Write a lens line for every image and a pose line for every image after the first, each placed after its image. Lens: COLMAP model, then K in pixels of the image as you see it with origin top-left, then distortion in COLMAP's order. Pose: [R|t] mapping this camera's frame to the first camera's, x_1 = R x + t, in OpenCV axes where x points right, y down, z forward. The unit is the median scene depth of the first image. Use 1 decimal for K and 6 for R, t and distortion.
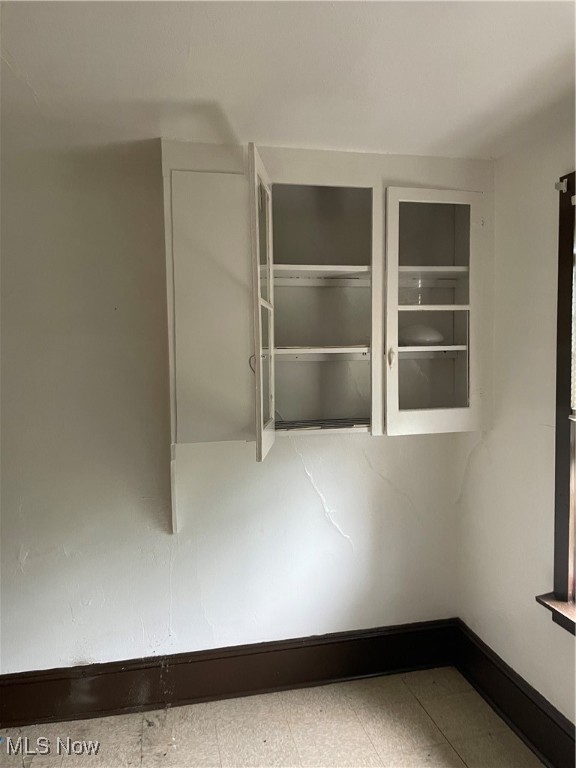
lens RADIAL K [[577.2, 0, 289.1], [0, 577.2, 367.0], [0, 0, 1]] dist [-0.001220, -0.002059]
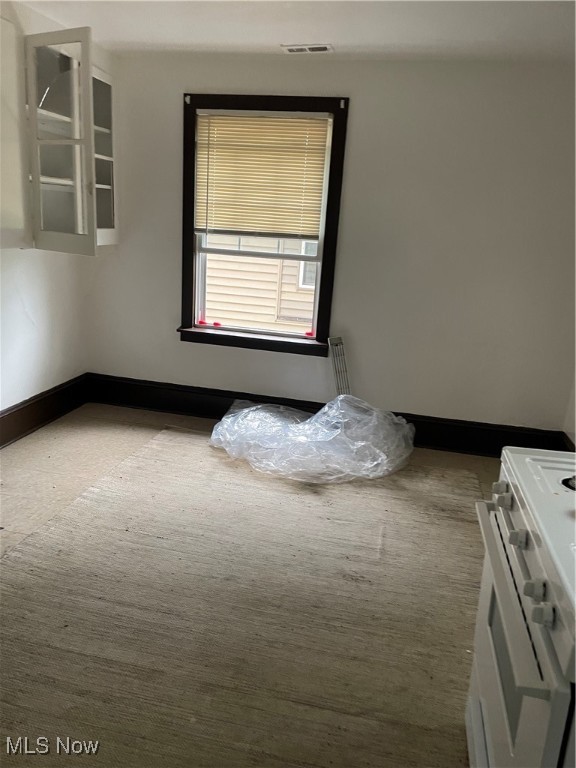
lens RADIAL K [[592.8, 0, 299.5], [0, 592.8, 384.5], [0, 0, 1]] dist [0.014128, 0.001035]
pose [[0.421536, -0.209358, 0.882313, -1.003960], [-0.044289, 0.967070, 0.250629, 0.054220], [-0.905730, -0.144725, 0.398382, -0.155422]]
